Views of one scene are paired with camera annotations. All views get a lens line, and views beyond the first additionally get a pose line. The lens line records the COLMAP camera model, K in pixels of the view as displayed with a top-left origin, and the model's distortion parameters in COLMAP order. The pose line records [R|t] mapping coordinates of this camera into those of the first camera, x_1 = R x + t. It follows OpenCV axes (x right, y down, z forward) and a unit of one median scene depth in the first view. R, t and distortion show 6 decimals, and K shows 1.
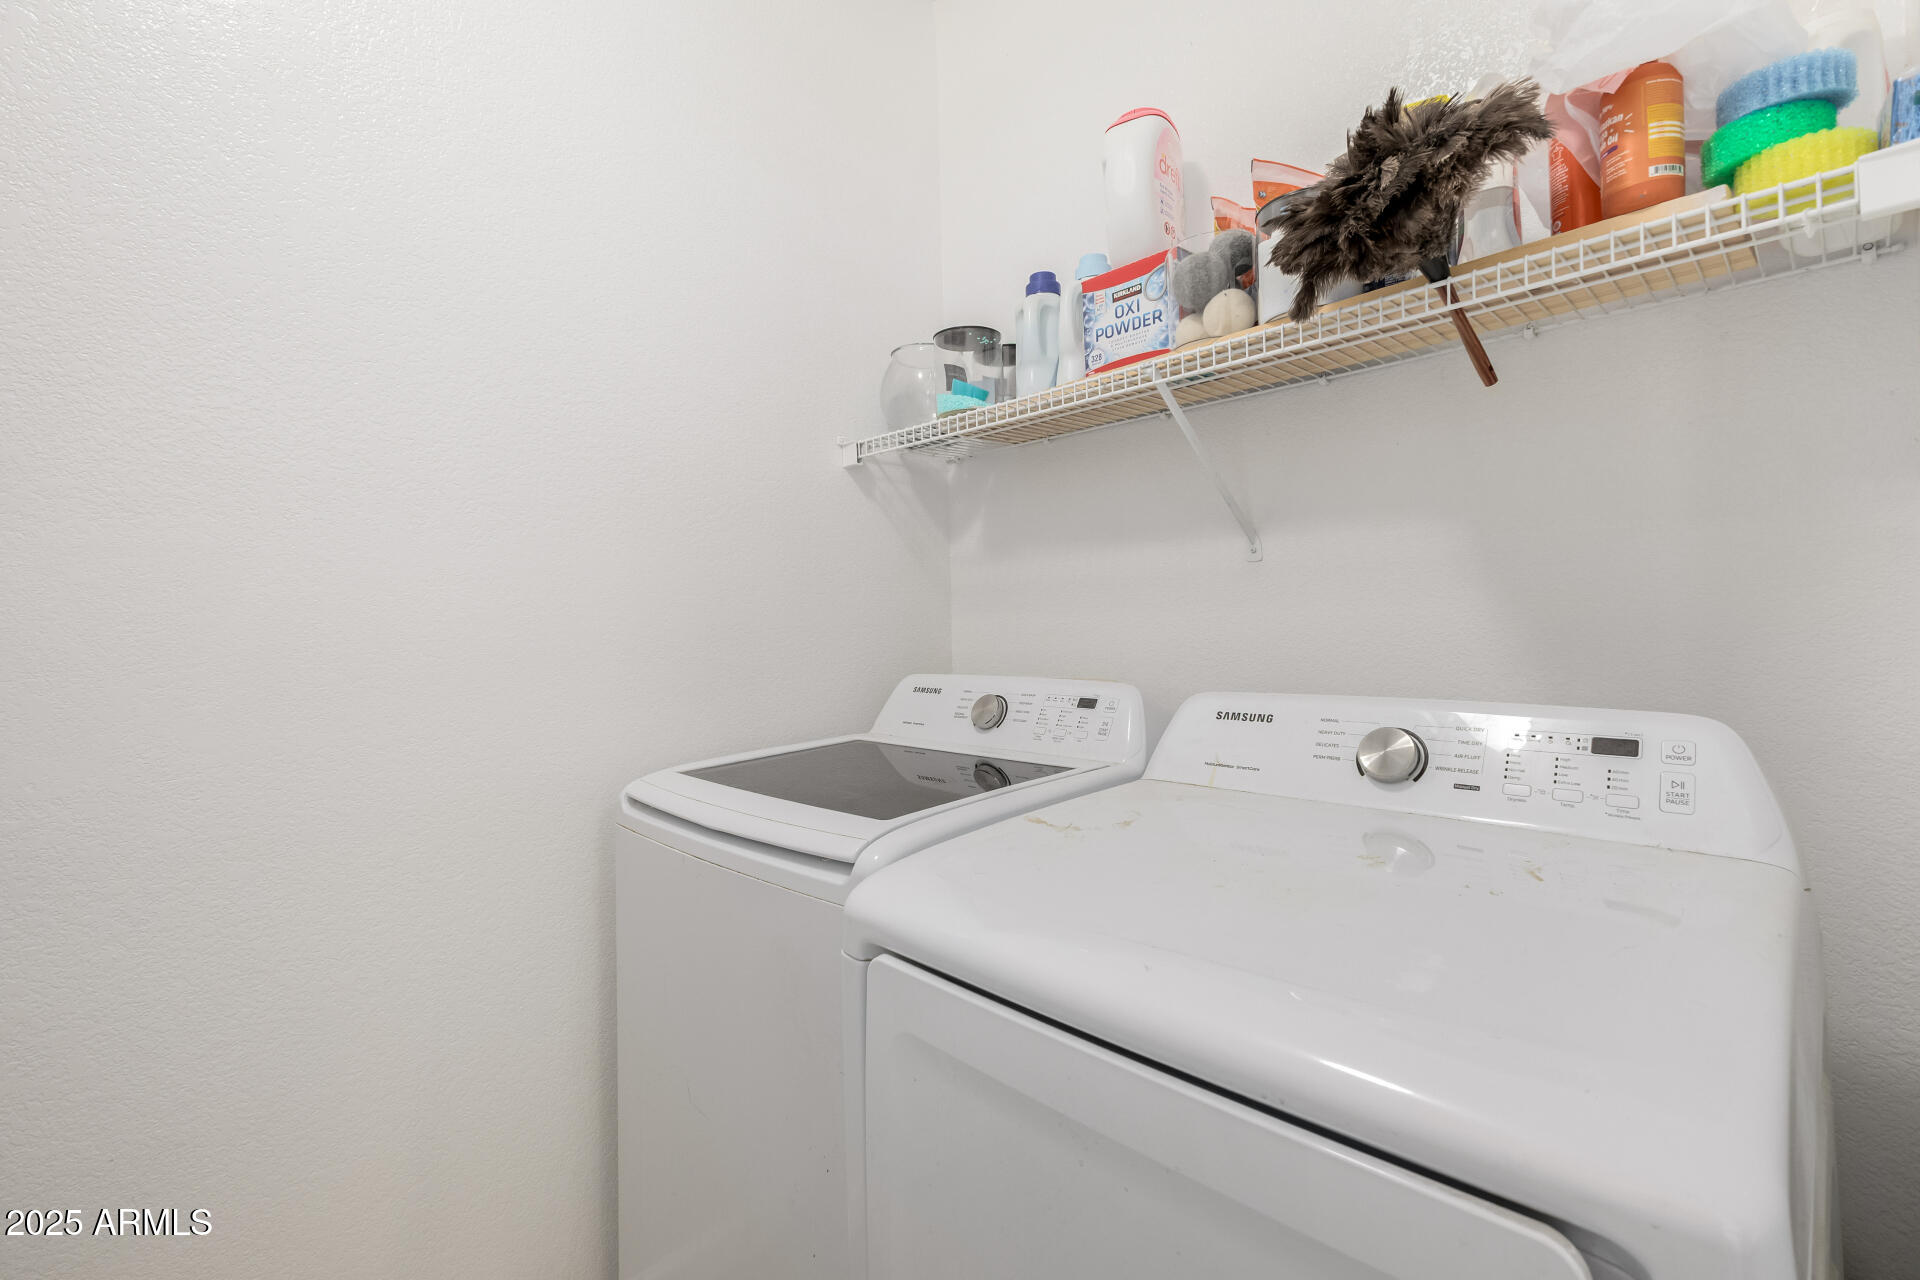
lens RADIAL K [[838.6, 0, 935.9], [0, 838.6, 611.1], [0, 0, 1]] dist [0.014369, -0.002864]
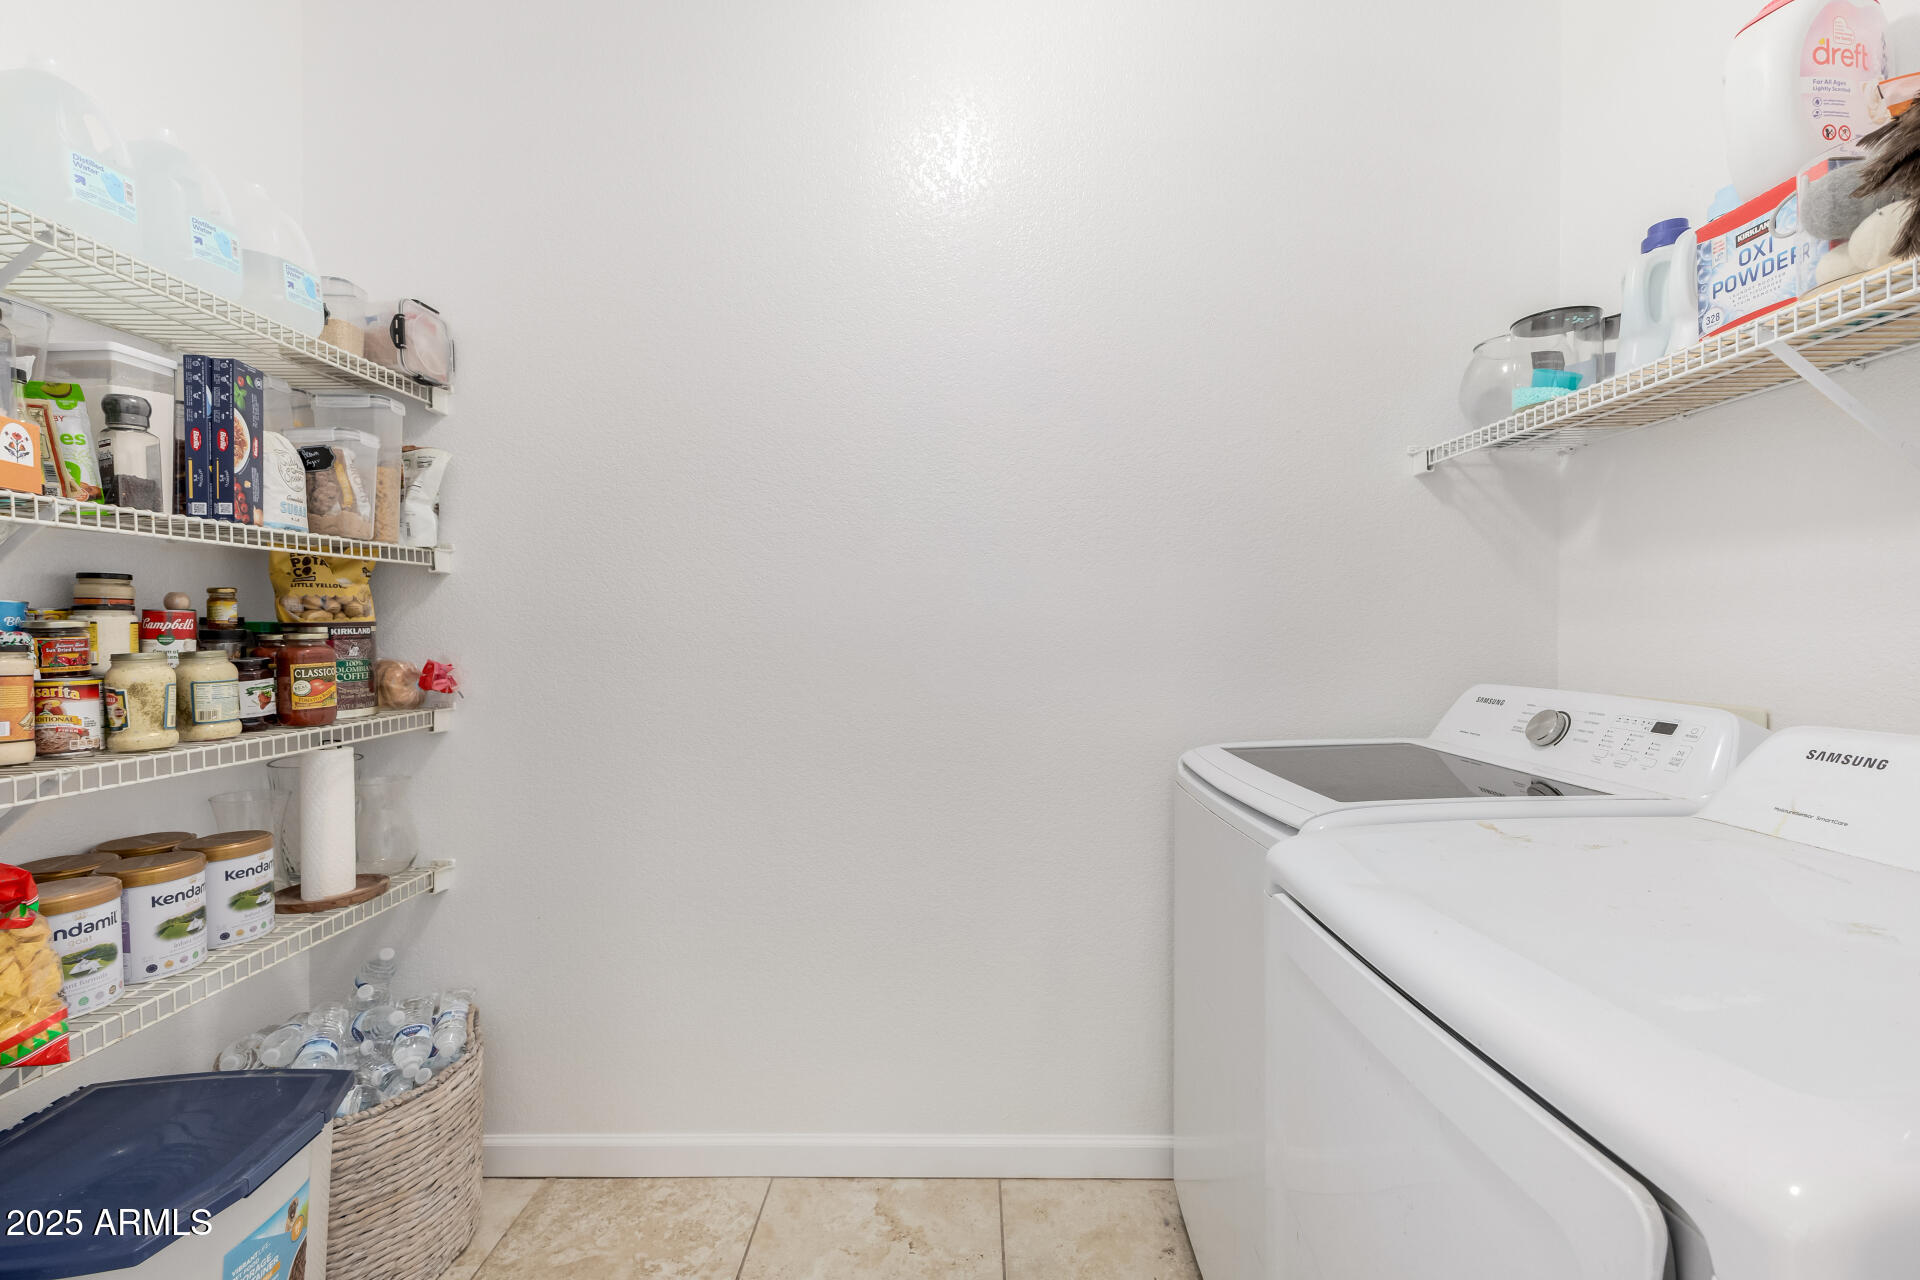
lens RADIAL K [[838.6, 0, 960.4], [0, 838.6, 637.5], [0, 0, 1]] dist [0.014369, -0.002864]
pose [[0.711454, 0.028291, -0.702163, 0.258664], [-0.004809, 0.999362, 0.035392, -0.011309], [0.702716, -0.021803, 0.711136, -0.129050]]
